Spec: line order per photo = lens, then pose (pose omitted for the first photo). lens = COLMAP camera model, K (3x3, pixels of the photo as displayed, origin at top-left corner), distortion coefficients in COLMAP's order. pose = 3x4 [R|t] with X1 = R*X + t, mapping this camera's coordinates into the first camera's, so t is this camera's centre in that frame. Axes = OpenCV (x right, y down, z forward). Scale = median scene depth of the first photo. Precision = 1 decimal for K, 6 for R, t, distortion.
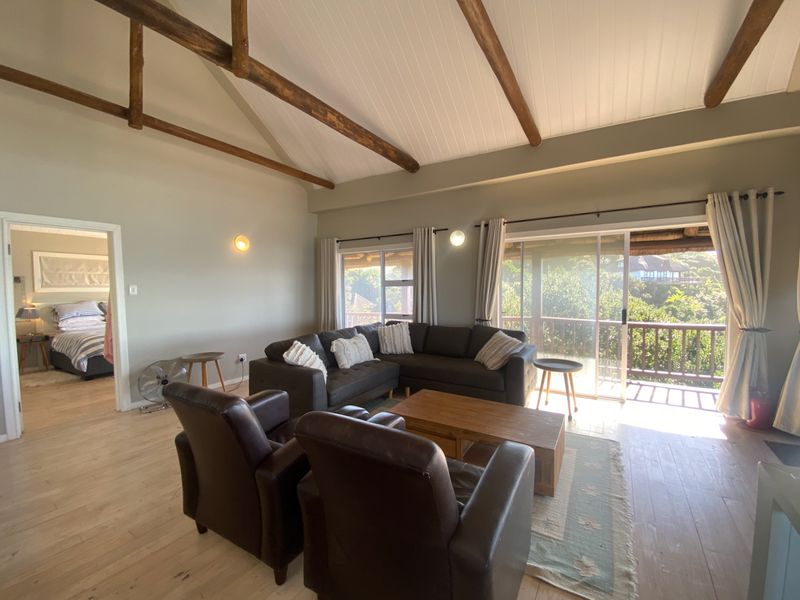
lens RADIAL K [[323.5, 0, 400.0], [0, 323.5, 300.0], [0, 0, 1]] dist [-0.001024, -0.000176]
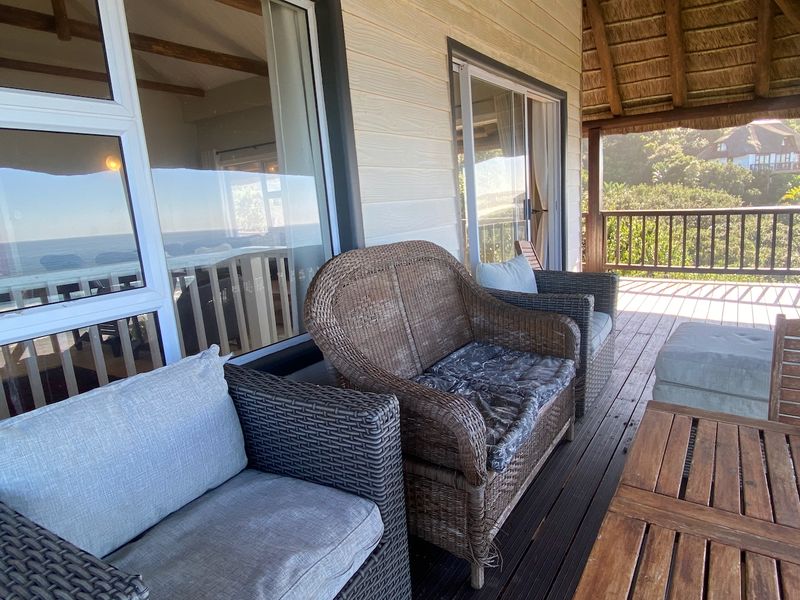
lens RADIAL K [[494.5, 0, 413.7], [0, 494.5, 300.9], [0, 0, 1]] dist [0.002462, 0.001161]
pose [[0.997874, -0.055696, -0.033834, 0.070827], [0.060235, 0.986434, 0.152709, 0.010572], [0.024870, -0.154423, 0.987692, -0.085109]]
